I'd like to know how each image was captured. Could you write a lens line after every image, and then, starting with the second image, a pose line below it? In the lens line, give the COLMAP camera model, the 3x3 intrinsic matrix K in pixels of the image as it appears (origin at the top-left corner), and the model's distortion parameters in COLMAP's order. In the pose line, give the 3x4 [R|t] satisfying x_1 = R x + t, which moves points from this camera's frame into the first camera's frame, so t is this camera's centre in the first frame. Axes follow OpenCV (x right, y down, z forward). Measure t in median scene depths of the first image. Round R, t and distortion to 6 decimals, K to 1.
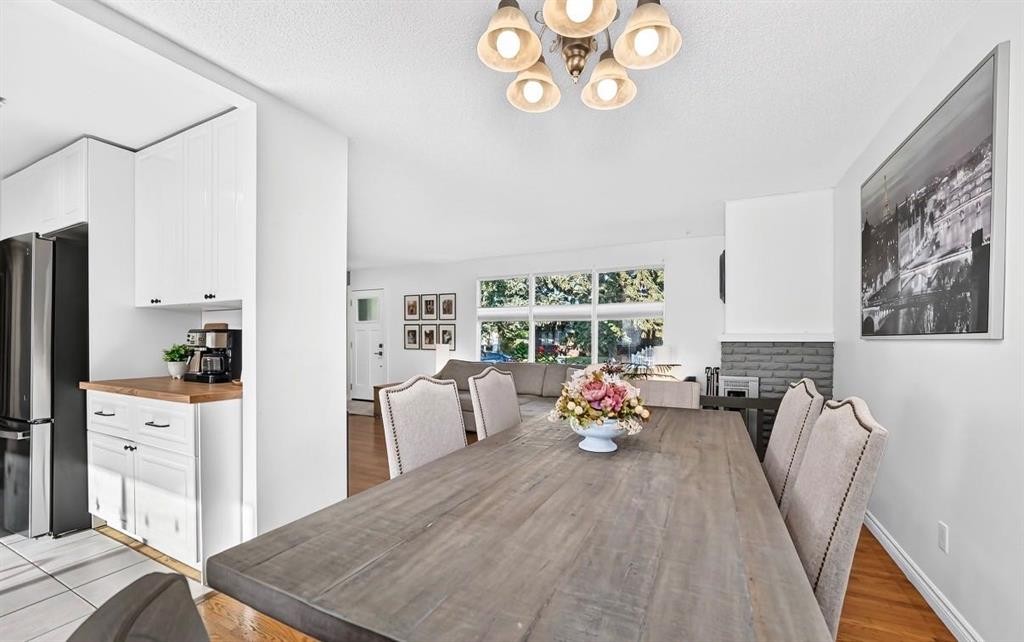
lens RADIAL K [[408.2, 0, 530.8], [0, 408.2, 346.1], [0, 0, 1]] dist [-0.012232, 0.002098]
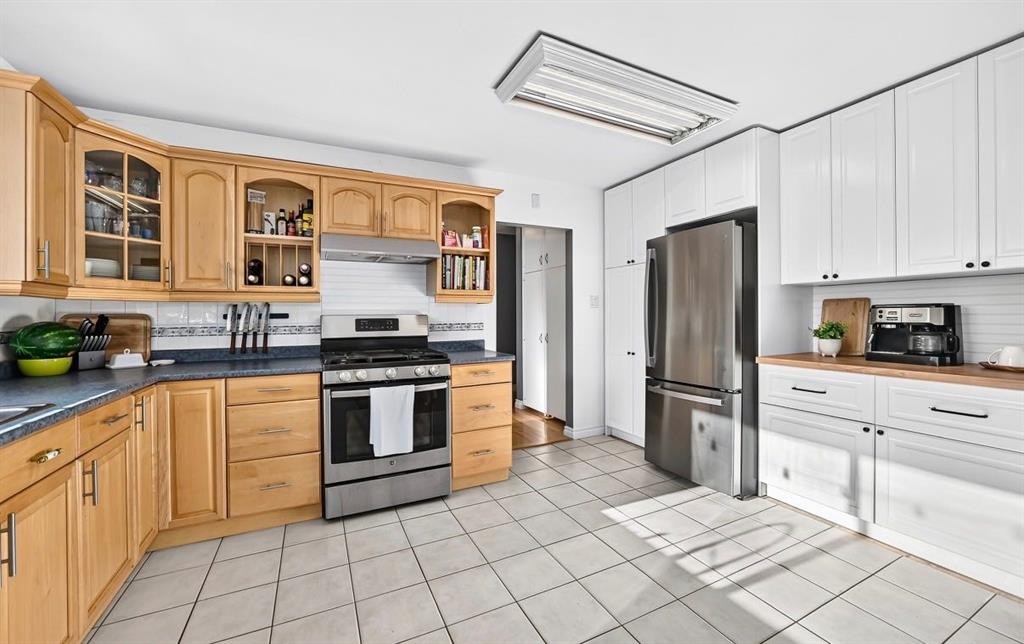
lens RADIAL K [[408.2, 0, 513.9], [0, 408.2, 313.3], [0, 0, 1]] dist [-0.012232, 0.002098]
pose [[0.785680, -0.013091, -0.618494, -0.963062], [0.001212, 0.999807, -0.019622, -0.004228], [0.618631, 0.014667, 0.785544, -0.239886]]
